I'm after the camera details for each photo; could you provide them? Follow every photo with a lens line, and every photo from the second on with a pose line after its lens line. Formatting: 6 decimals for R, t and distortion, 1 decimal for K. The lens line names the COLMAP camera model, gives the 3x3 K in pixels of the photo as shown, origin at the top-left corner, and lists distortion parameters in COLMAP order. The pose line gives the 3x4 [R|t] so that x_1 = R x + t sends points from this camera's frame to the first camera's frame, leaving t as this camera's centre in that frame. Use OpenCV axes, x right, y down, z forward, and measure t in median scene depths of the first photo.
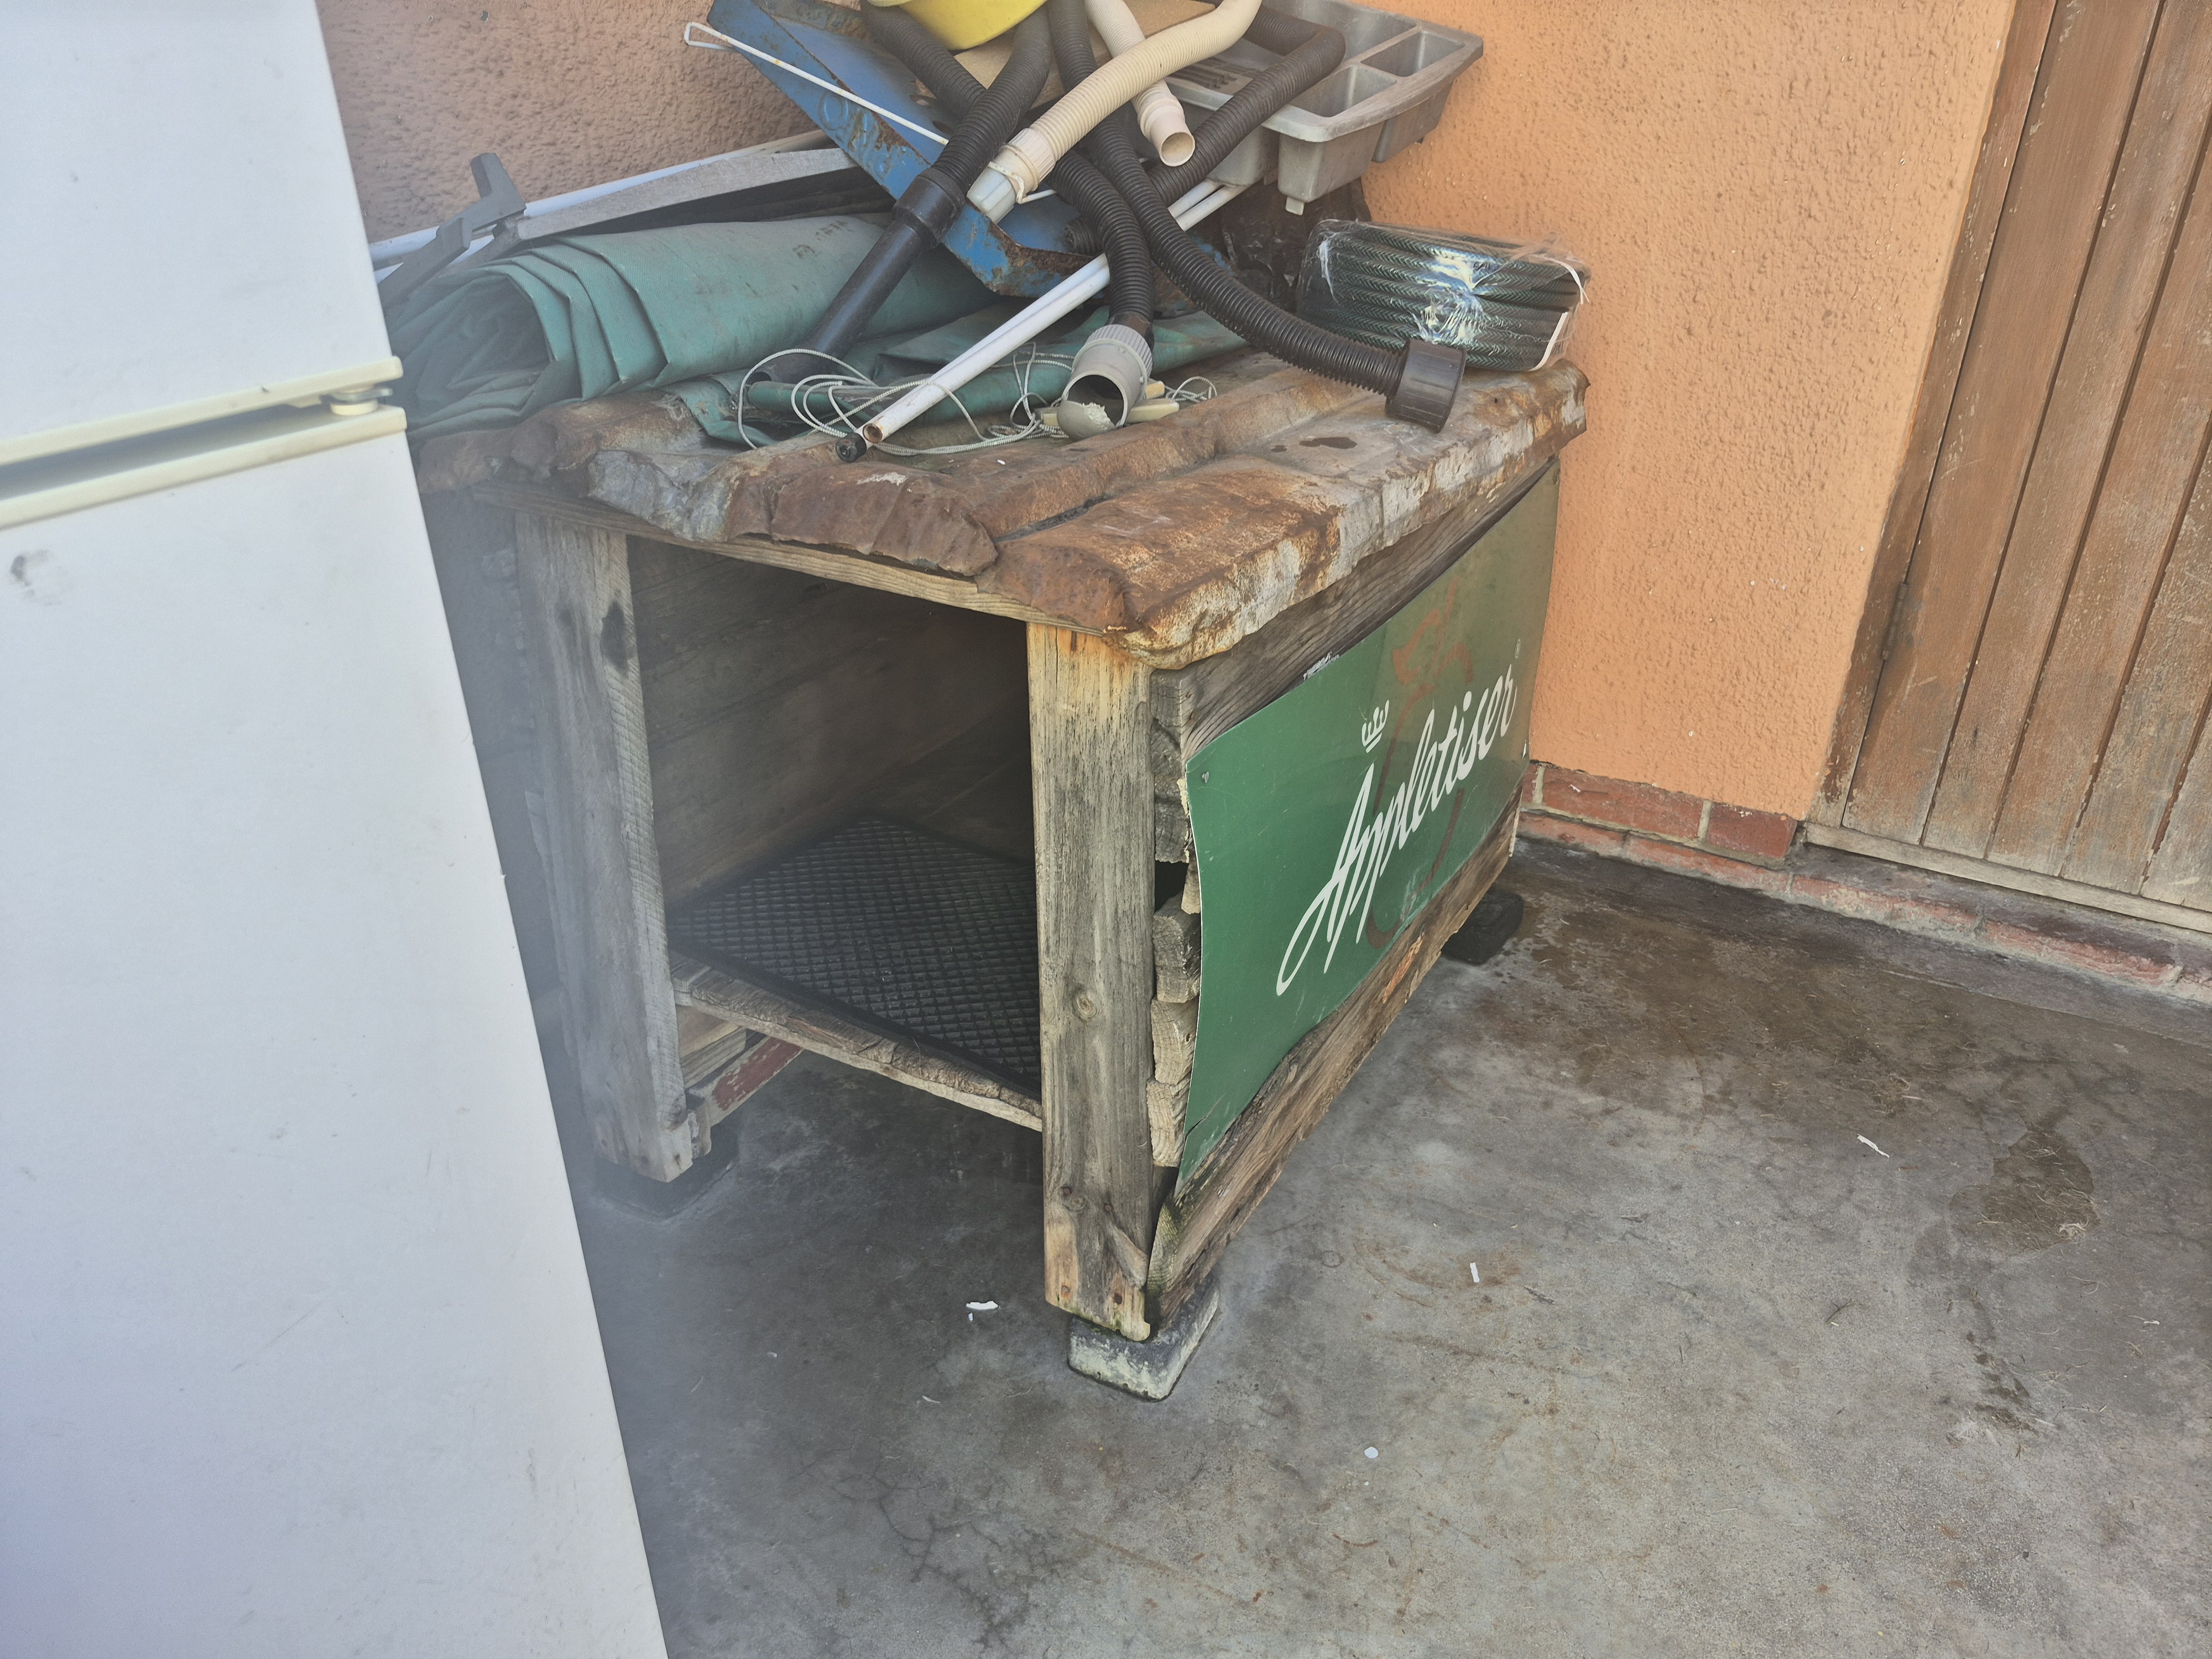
lens RADIAL K [[1558.9, 0, 1108.8], [0, 1558.9, 828.8], [0, 0, 1]] dist [0.062045, -0.046032]
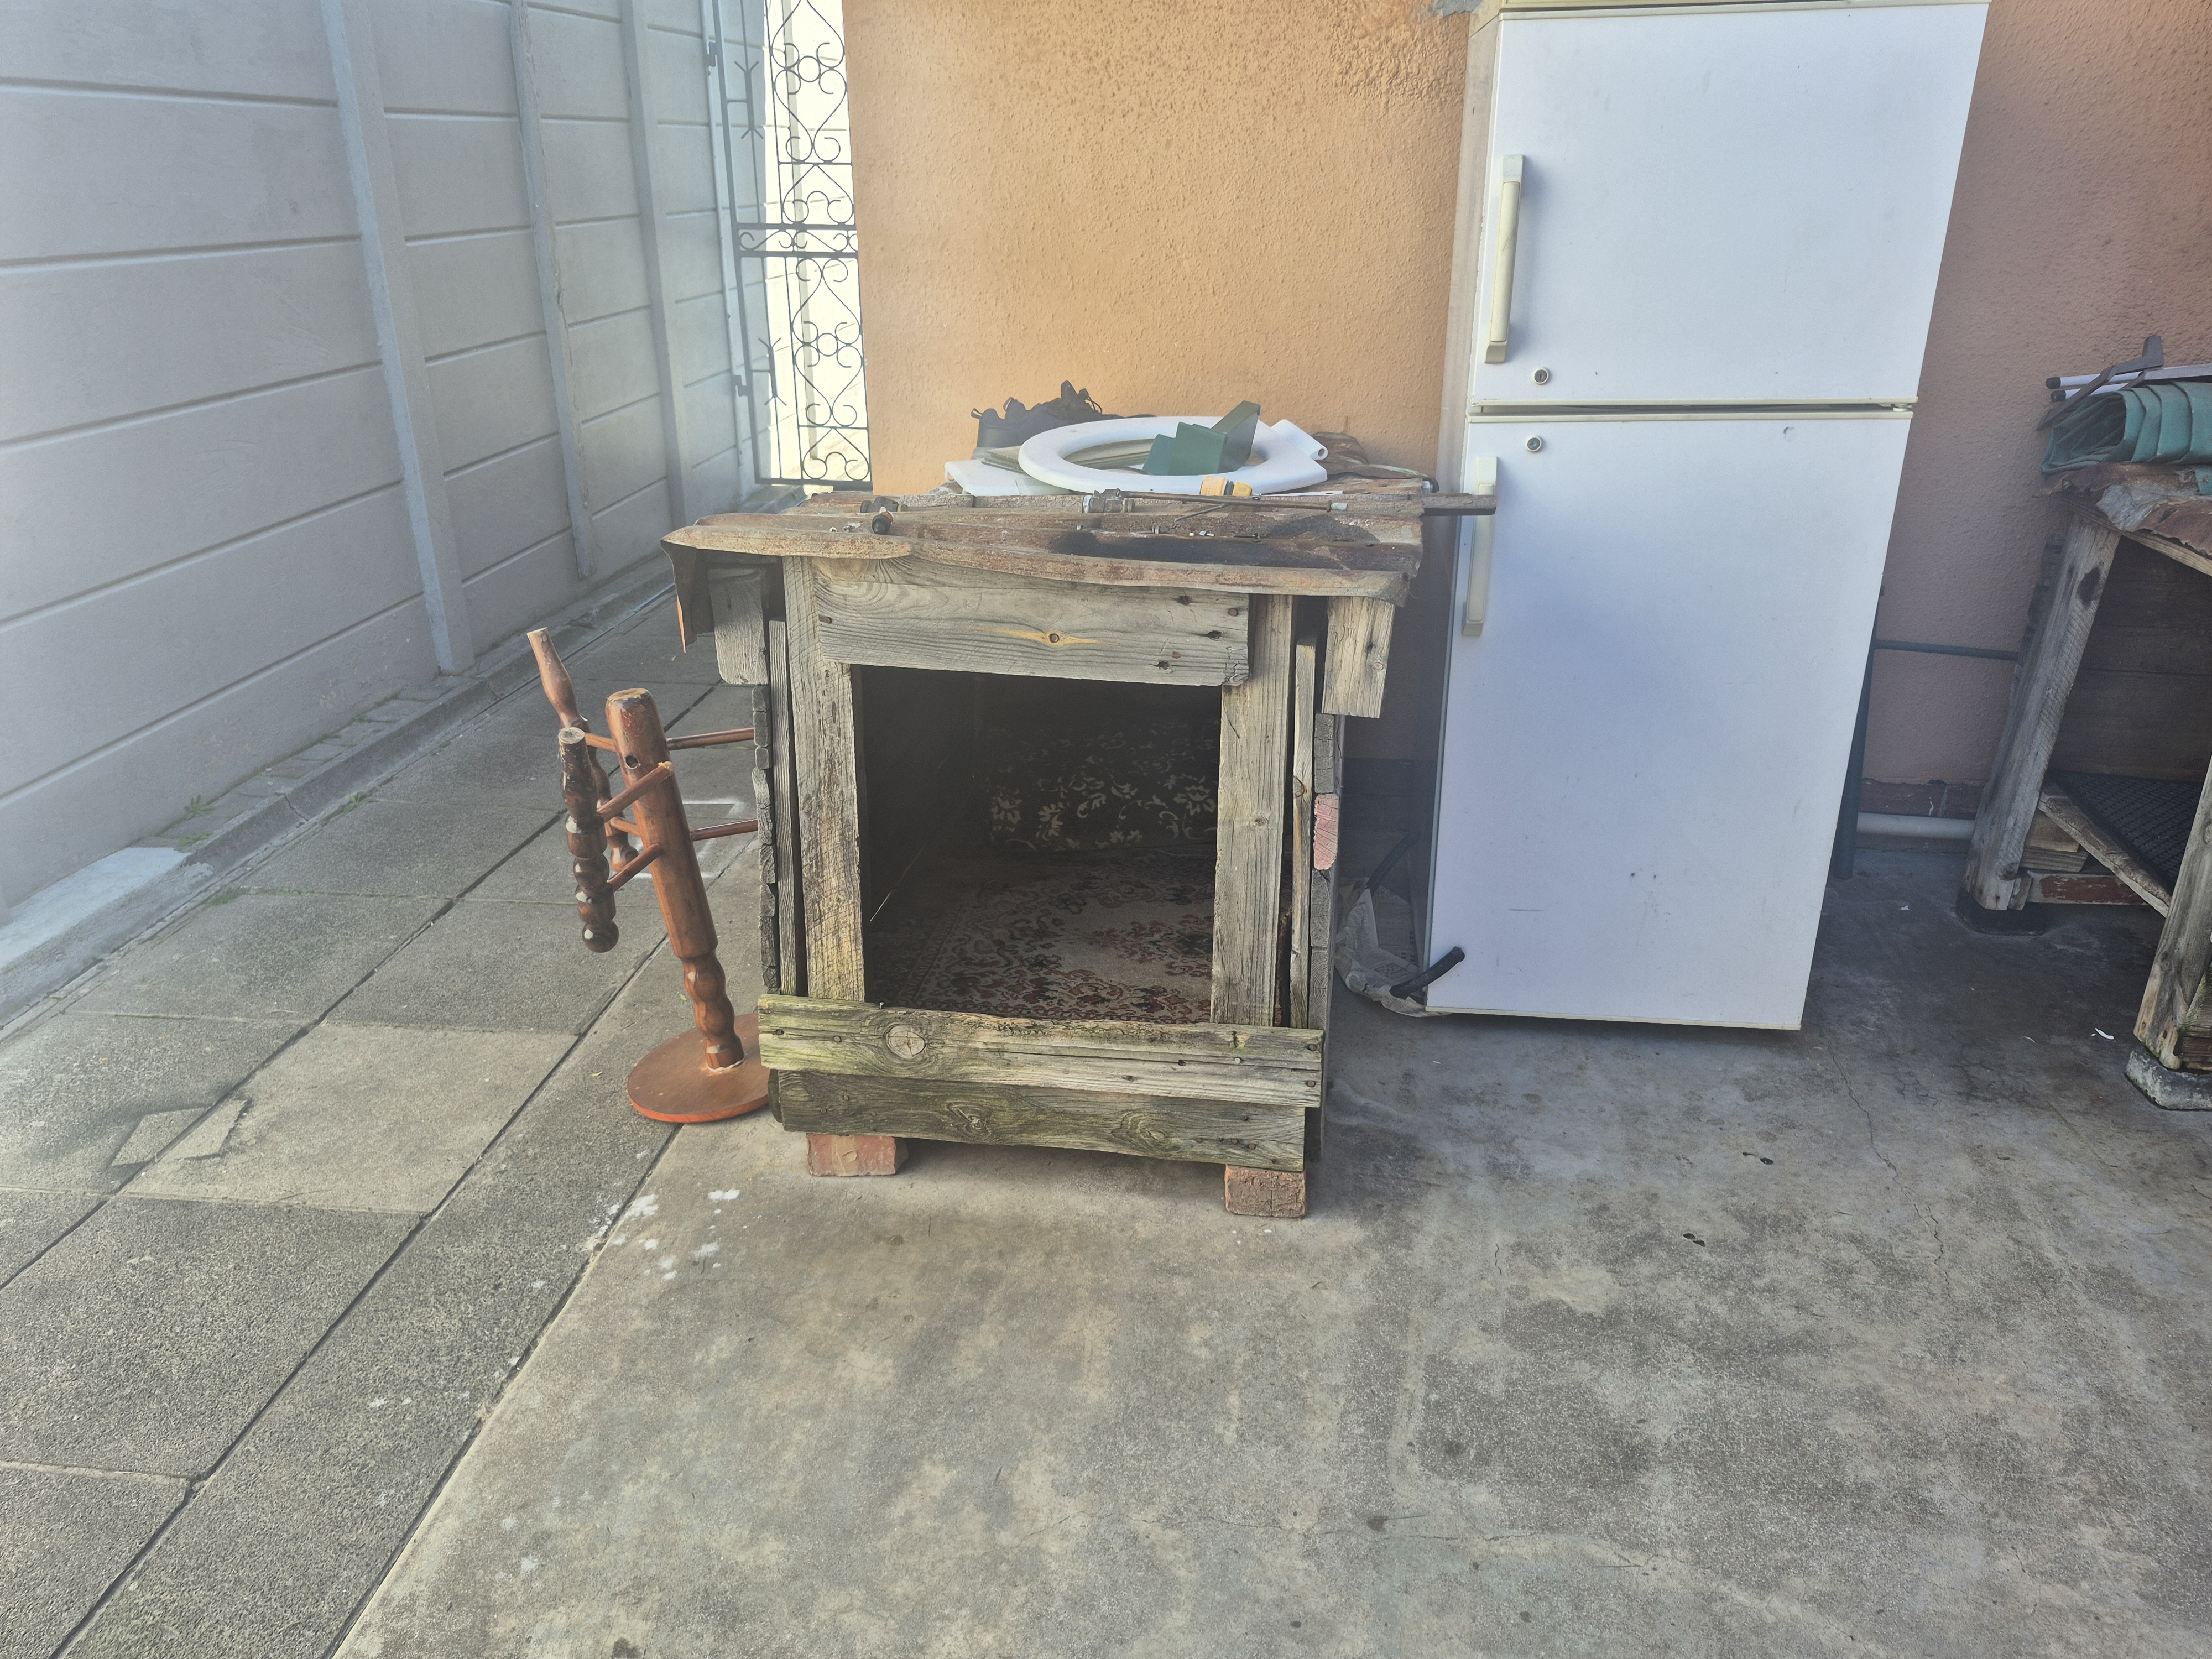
lens RADIAL K [[1558.9, 0, 1106.1], [0, 1558.9, 830.7], [0, 0, 1]] dist [0.062045, -0.046032]
pose [[0.398479, 0.362865, -0.842344, 0.879432], [-0.420763, 0.888386, 0.183653, 0.270562], [0.814968, 0.281245, 0.506684, -0.793652]]
